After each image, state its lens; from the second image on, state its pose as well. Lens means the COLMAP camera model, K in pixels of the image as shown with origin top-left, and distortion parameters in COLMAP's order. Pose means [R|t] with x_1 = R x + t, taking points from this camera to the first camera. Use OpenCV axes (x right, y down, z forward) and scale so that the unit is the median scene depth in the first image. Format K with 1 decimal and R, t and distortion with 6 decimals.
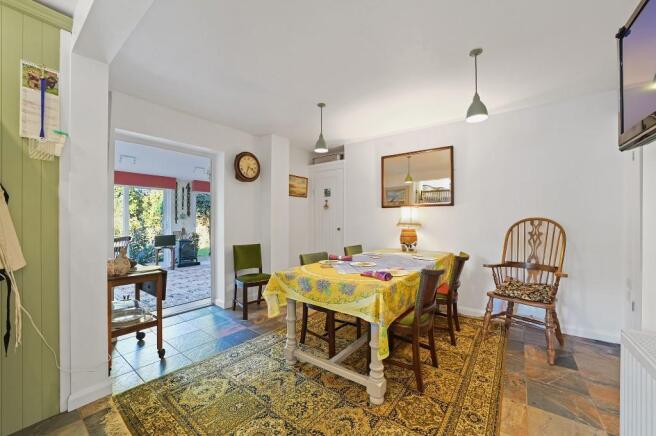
lens RADIAL K [[256.3, 0, 321.3], [0, 256.3, 219.4], [0, 0, 1]] dist [-0.011515, 0.001114]
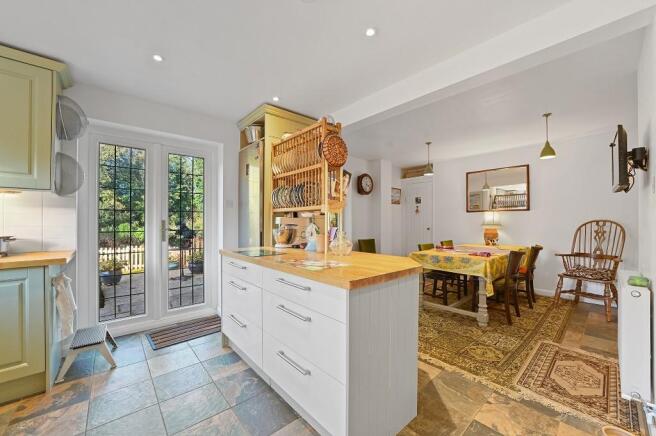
lens RADIAL K [[256.3, 0, 326.1], [0, 256.3, 220.0], [0, 0, 1]] dist [-0.011515, 0.001114]
pose [[0.982699, -0.003645, -0.185176, -0.309692], [0.002778, 0.999984, -0.004940, -0.001658], [0.185191, 0.004340, 0.982693, -0.551603]]
